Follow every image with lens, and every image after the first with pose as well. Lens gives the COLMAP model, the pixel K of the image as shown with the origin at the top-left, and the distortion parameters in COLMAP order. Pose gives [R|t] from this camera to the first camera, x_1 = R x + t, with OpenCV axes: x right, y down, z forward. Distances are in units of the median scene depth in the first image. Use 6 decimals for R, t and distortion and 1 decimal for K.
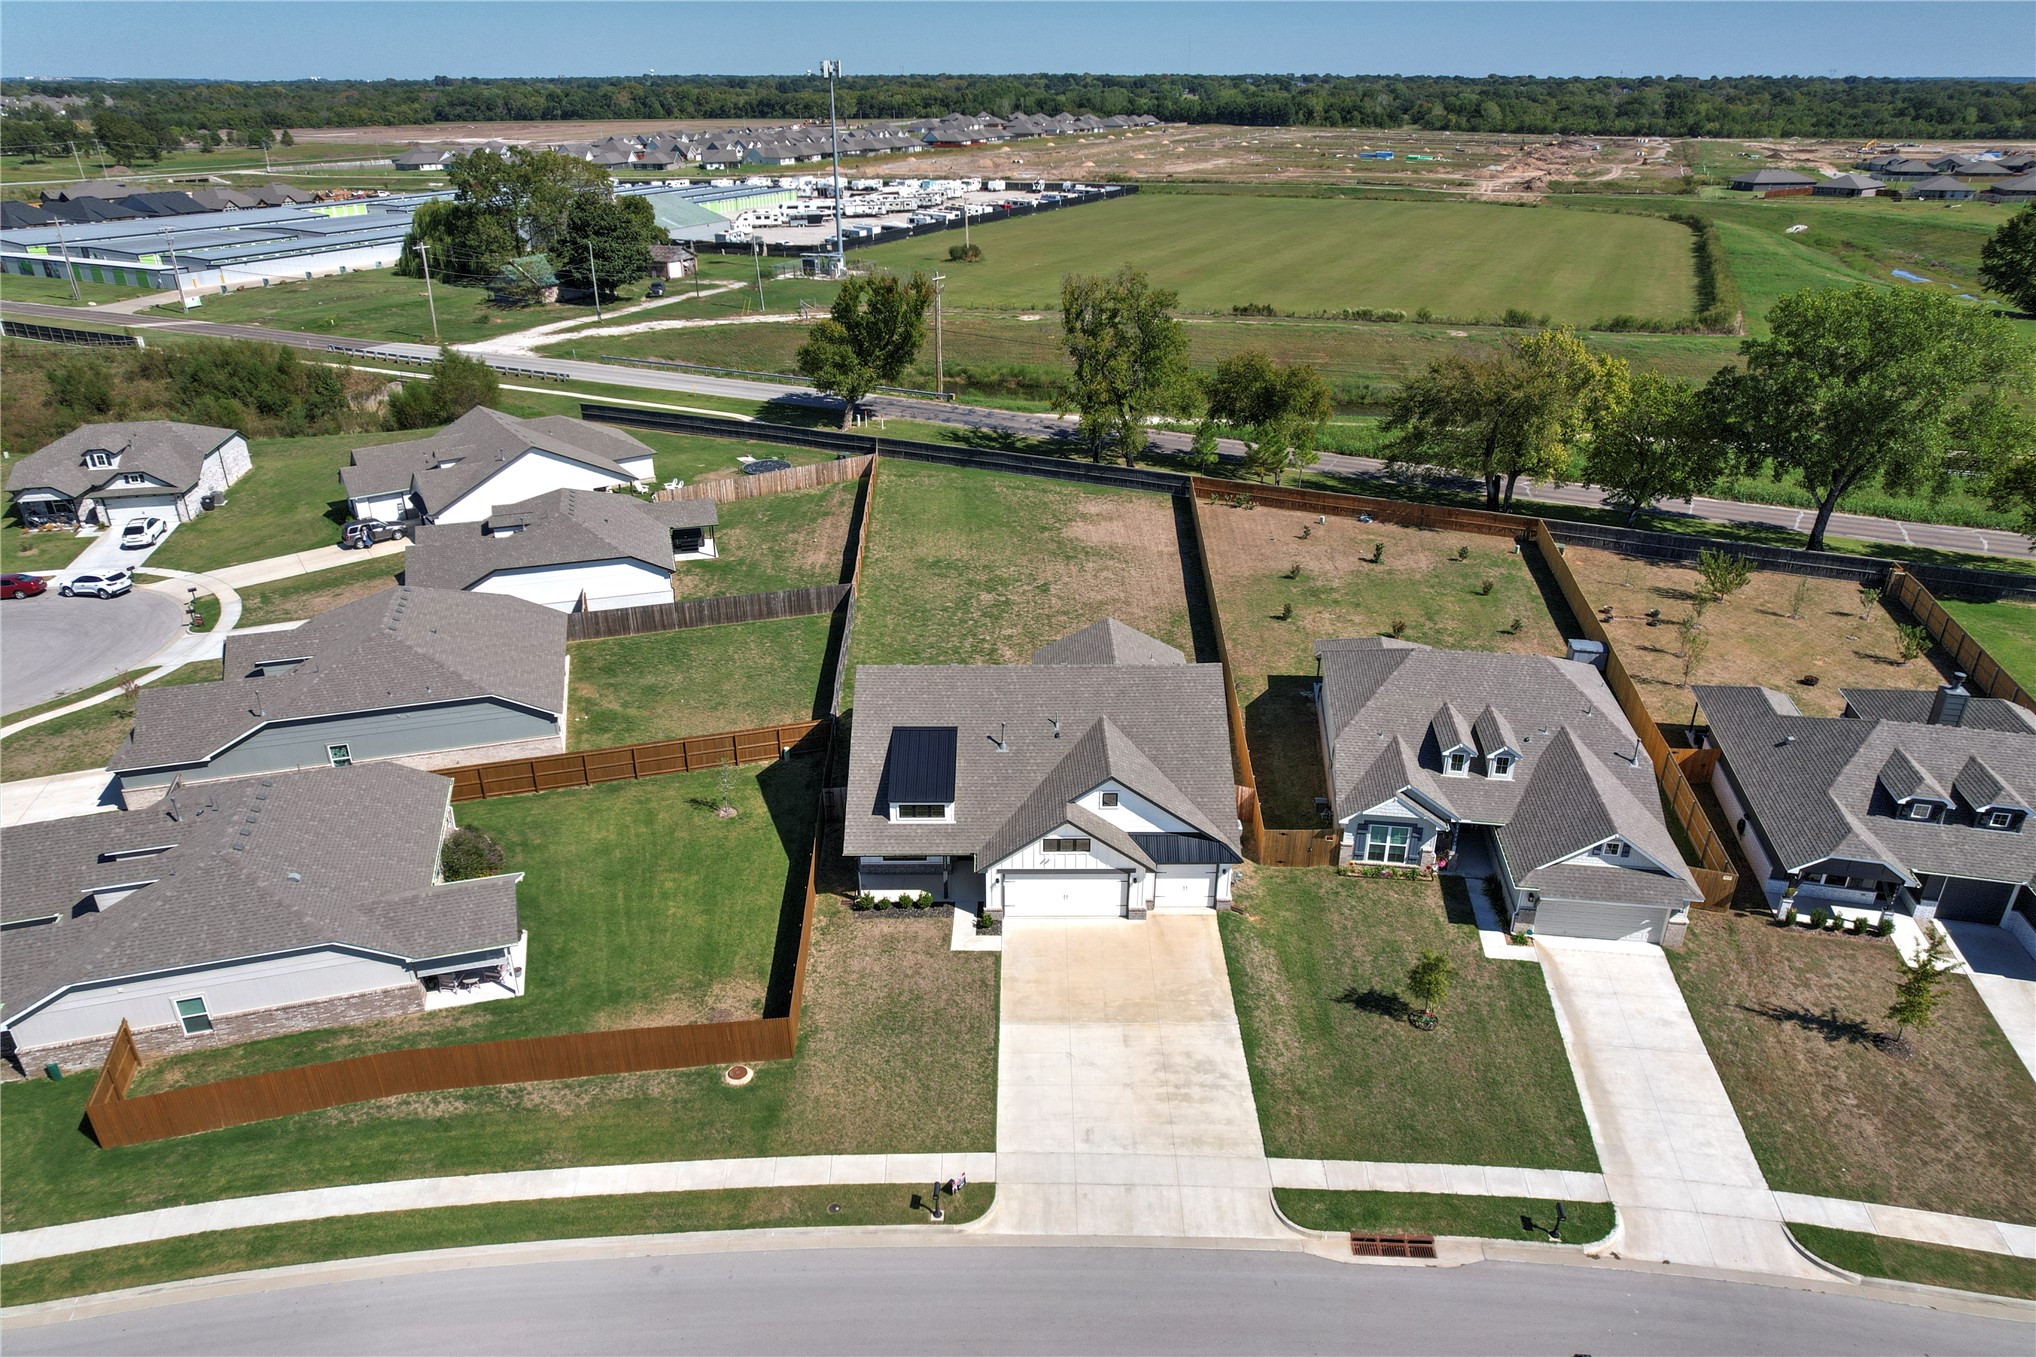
lens RADIAL K [[1301.5, 0, 1018.0], [0, 1301.5, 678.5], [0, 0, 1]] dist [-0.070498, 0.057252]
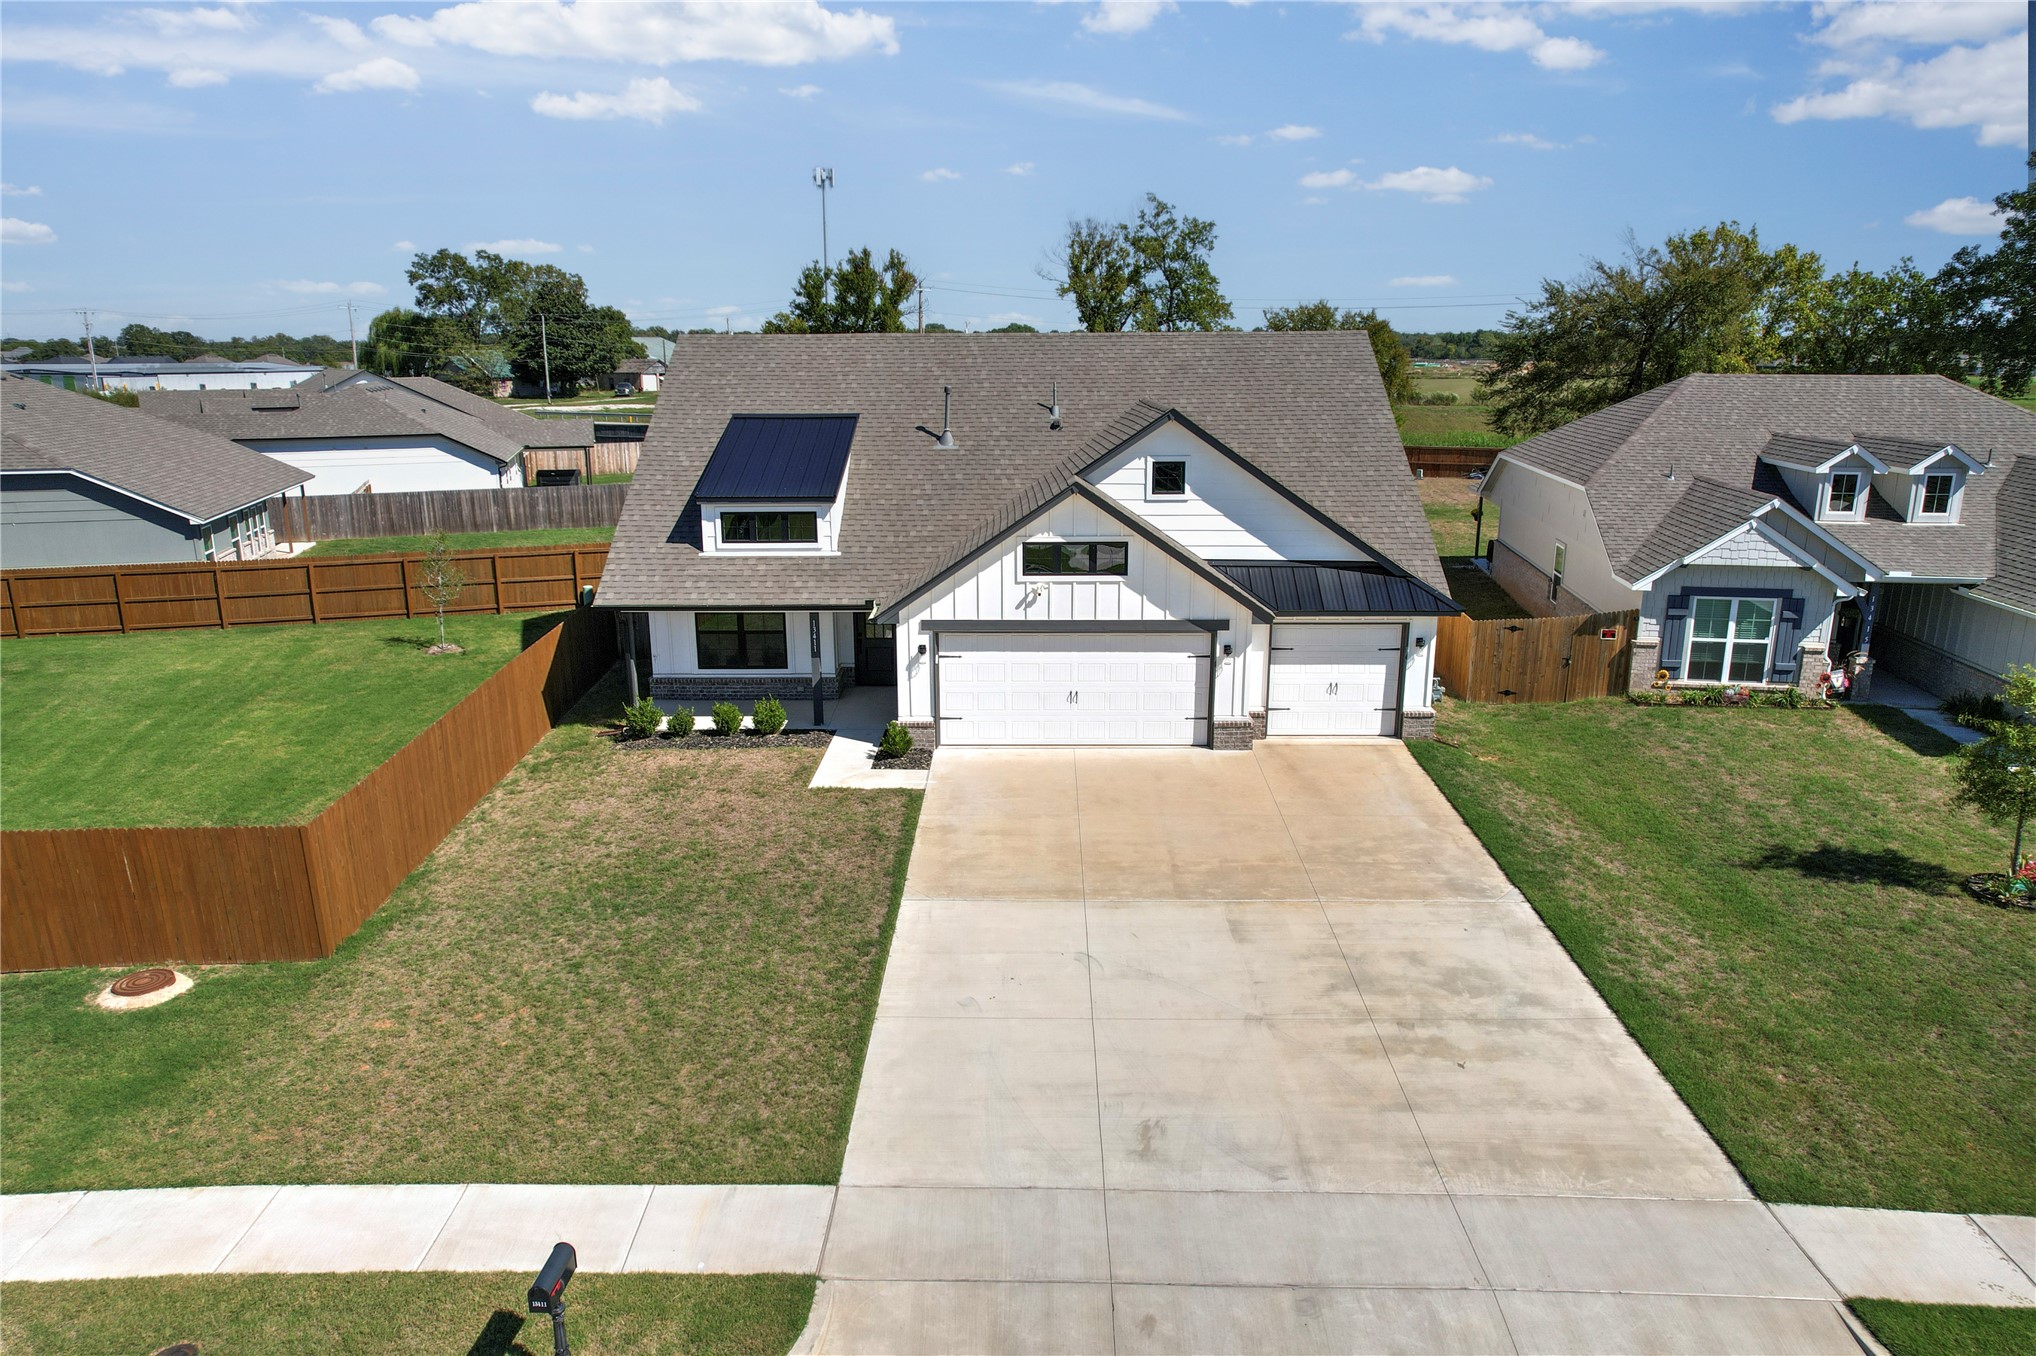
lens RADIAL K [[1301.2, 0, 1018.0], [0, 1301.2, 678.0], [0, 0, 1]] dist [-0.081253, 0.076797]
pose [[0.999960, 0.001492, -0.008768, 0.021357], [-0.003118, 0.982082, -0.188430, 0.249477], [0.008330, 0.188450, 0.982047, 0.557586]]
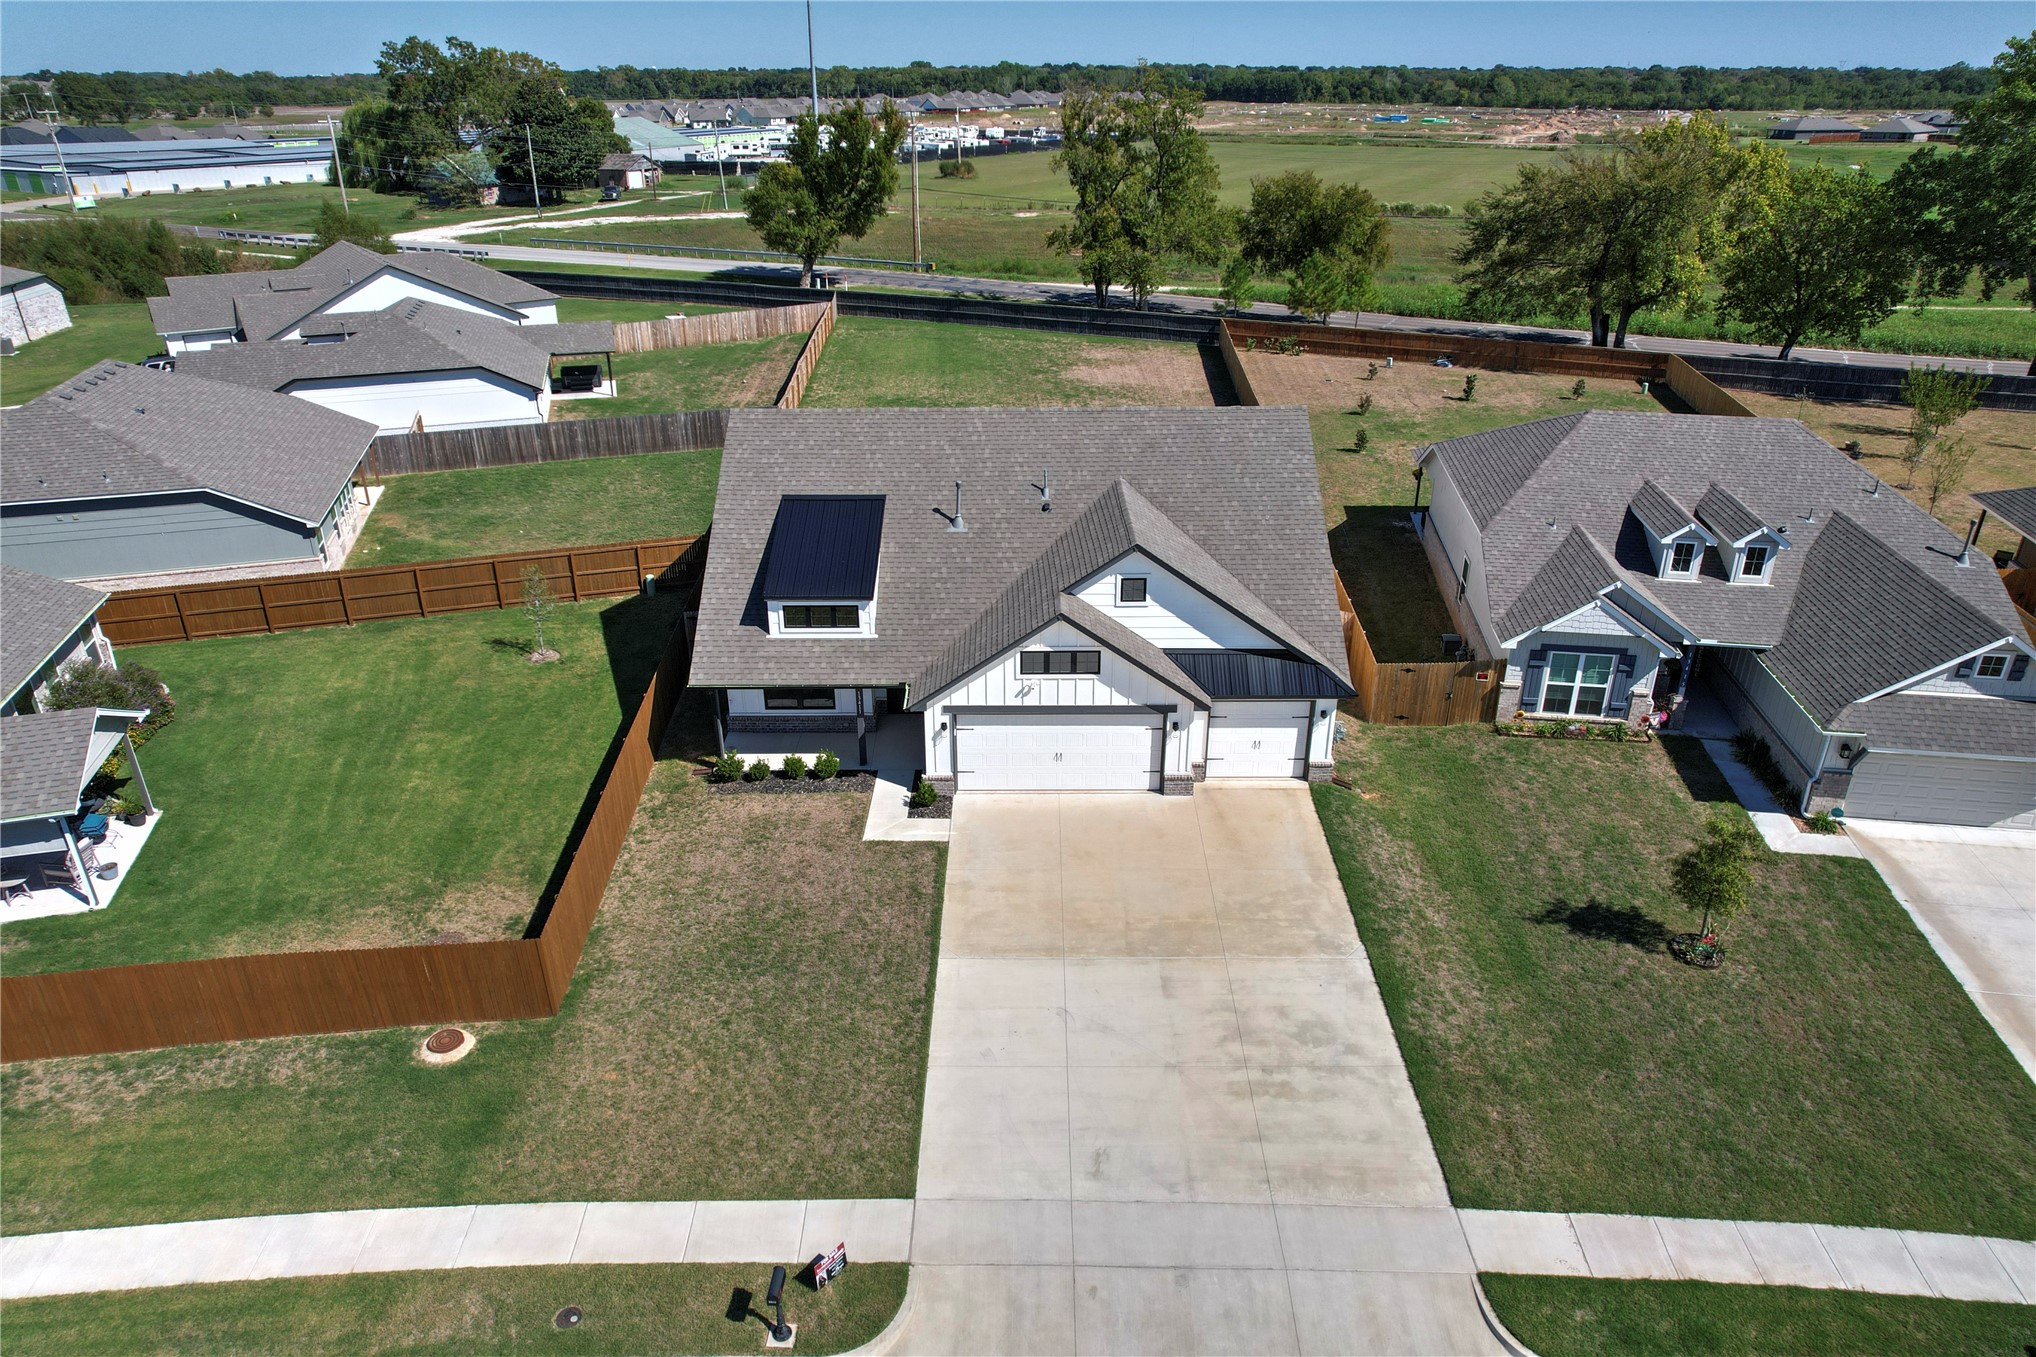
lens RADIAL K [[1301.5, 0, 1018.0], [0, 1301.5, 678.5], [0, 0, 1]] dist [-0.070498, 0.057252]
pose [[0.999997, 0.000202, -0.002357, 0.019446], [-0.000203, 1.000000, -0.000446, 0.133678], [0.002357, 0.000446, 0.999997, 0.403532]]
